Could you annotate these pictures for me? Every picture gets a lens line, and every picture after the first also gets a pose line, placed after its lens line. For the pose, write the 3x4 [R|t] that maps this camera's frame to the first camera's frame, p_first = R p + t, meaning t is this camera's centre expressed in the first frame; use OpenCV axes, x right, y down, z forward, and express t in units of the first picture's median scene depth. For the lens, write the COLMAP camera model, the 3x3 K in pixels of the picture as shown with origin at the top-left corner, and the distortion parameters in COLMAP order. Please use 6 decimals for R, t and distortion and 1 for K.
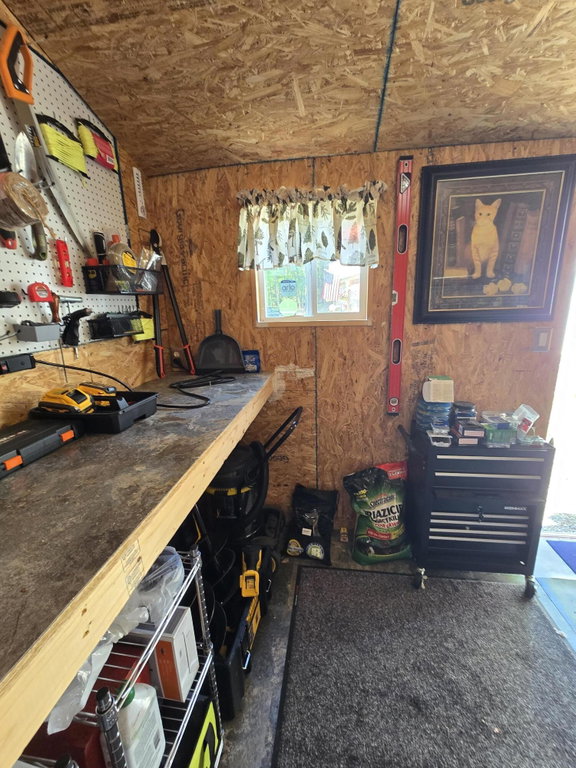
lens RADIAL K [[314.9, 0, 288.8], [0, 314.9, 386.2], [0, 0, 1]] dist [-0.001993, 0.000464]
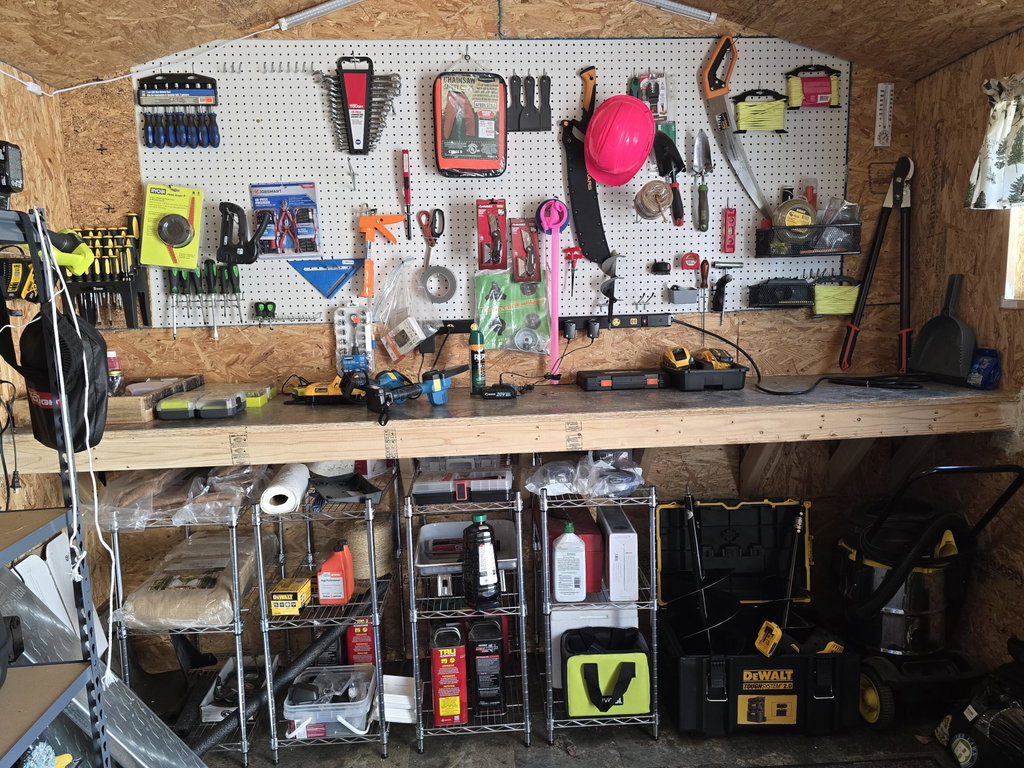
lens RADIAL K [[746.8, 0, 500.8], [0, 746.8, 401.0], [0, 0, 1]] dist [0.054368, -0.050126]
pose [[0.186657, 0.177805, -0.966201, 1.190799], [-0.226354, 0.964809, 0.133821, -0.013030], [0.955993, 0.193725, 0.220335, -0.097659]]
